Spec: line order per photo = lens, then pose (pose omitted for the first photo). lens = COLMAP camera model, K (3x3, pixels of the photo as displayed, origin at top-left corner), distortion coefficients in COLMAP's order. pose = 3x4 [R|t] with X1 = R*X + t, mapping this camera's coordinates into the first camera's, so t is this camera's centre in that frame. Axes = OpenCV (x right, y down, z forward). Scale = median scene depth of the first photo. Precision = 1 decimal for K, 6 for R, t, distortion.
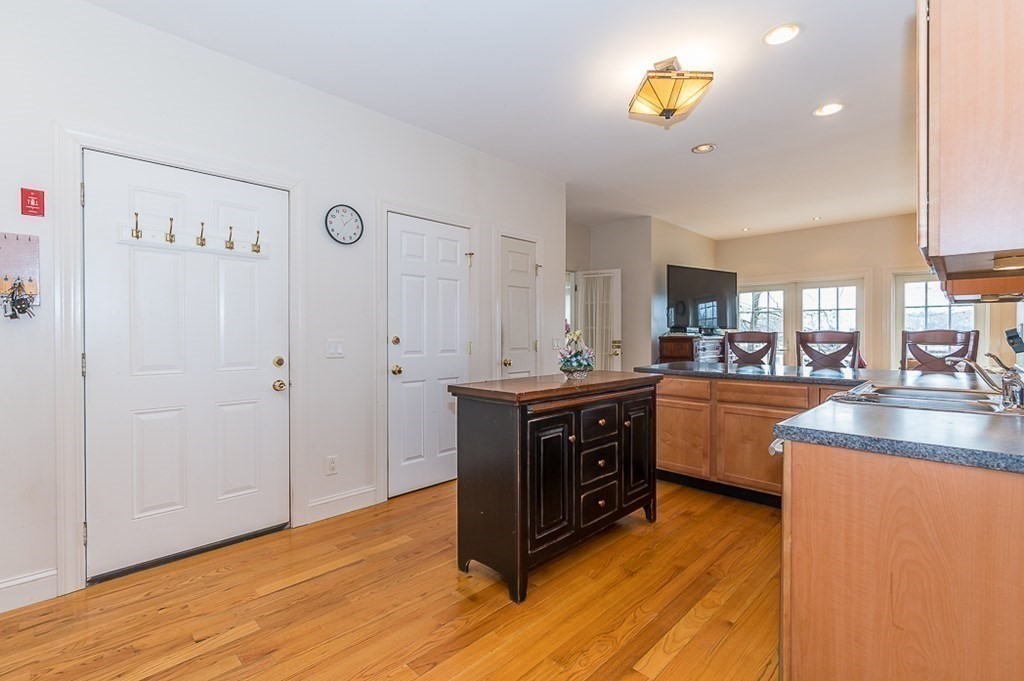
lens RADIAL K [[457.4, 0, 513.3], [0, 457.4, 340.3], [0, 0, 1]] dist [0.000900, 0.000425]
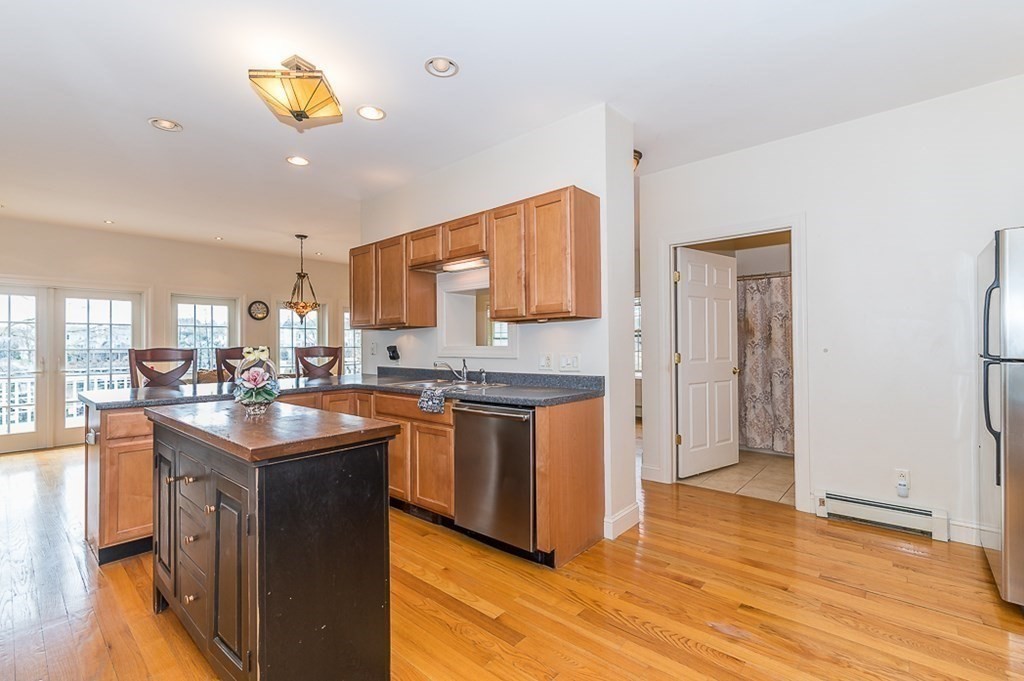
lens RADIAL K [[457.4, 0, 510.4], [0, 457.4, 339.7], [0, 0, 1]] dist [0.000900, 0.000425]
pose [[-0.056543, 0.016061, 0.998271, -0.376920], [0.023922, 0.999605, -0.014728, -0.006824], [-0.998114, 0.023048, -0.056905, 0.385470]]
